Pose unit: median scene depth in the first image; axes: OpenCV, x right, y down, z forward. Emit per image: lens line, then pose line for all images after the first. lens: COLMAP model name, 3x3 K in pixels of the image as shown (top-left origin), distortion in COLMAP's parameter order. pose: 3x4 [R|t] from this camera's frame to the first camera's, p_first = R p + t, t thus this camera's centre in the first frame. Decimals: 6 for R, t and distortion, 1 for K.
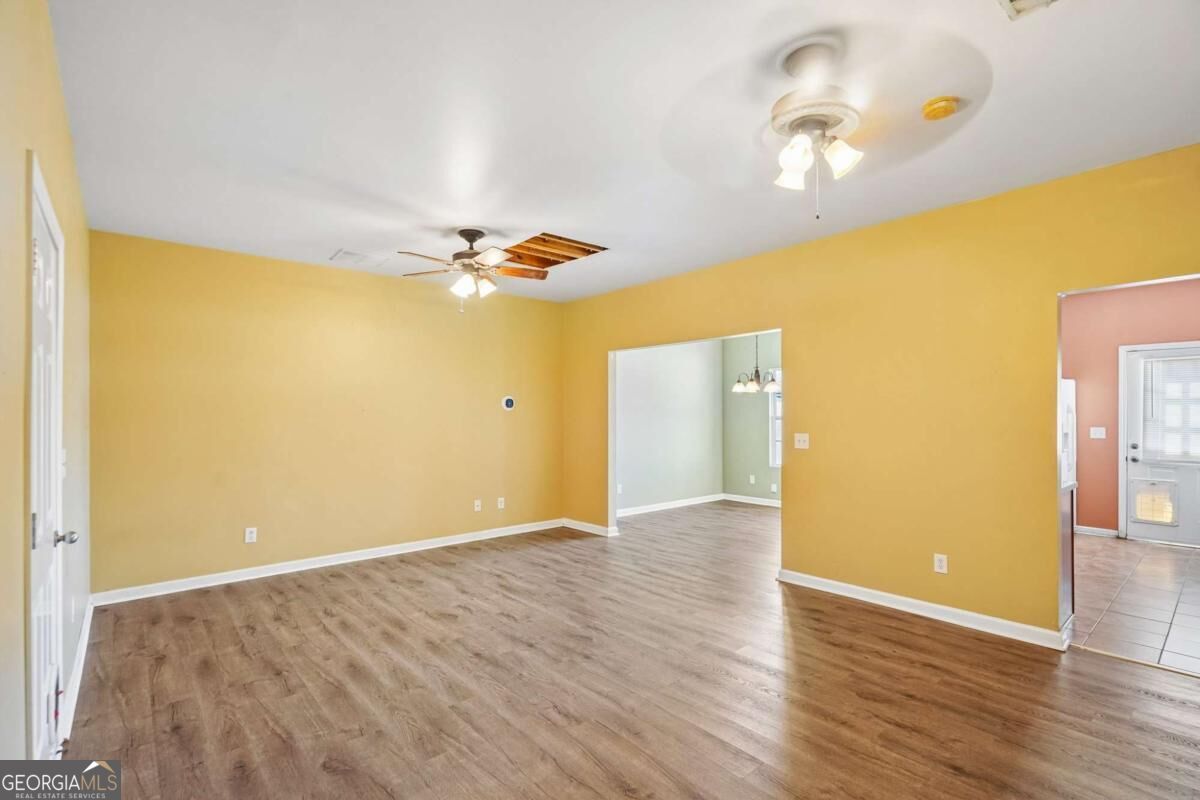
lens RADIAL K [[549.6, 0, 595.4], [0, 549.6, 409.8], [0, 0, 1]] dist [-0.003053, -0.000012]
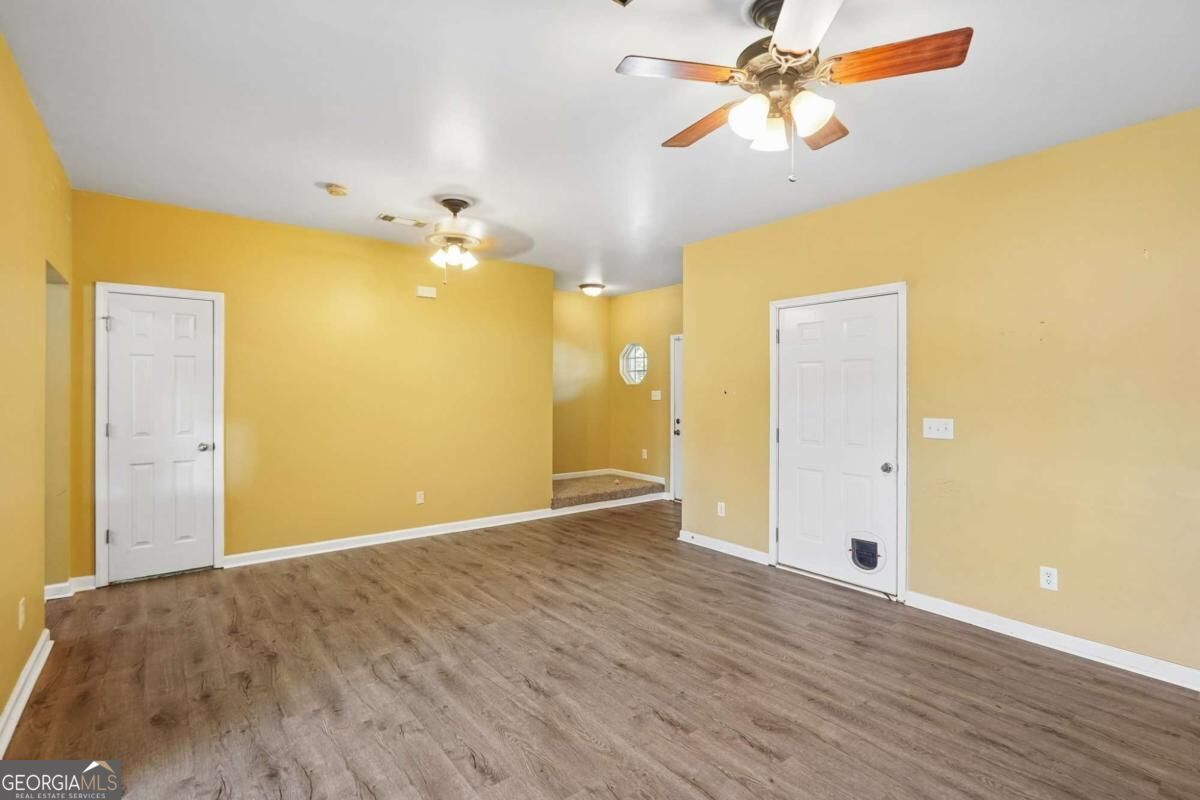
lens RADIAL K [[549.6, 0, 595.4], [0, 549.6, 409.8], [0, 0, 1]] dist [-0.003053, -0.000012]
pose [[-0.998928, -0.003173, 0.046172, -0.119985], [-0.002144, 0.999748, 0.022327, 0.017012], [-0.046231, 0.022204, -0.998684, 1.917667]]
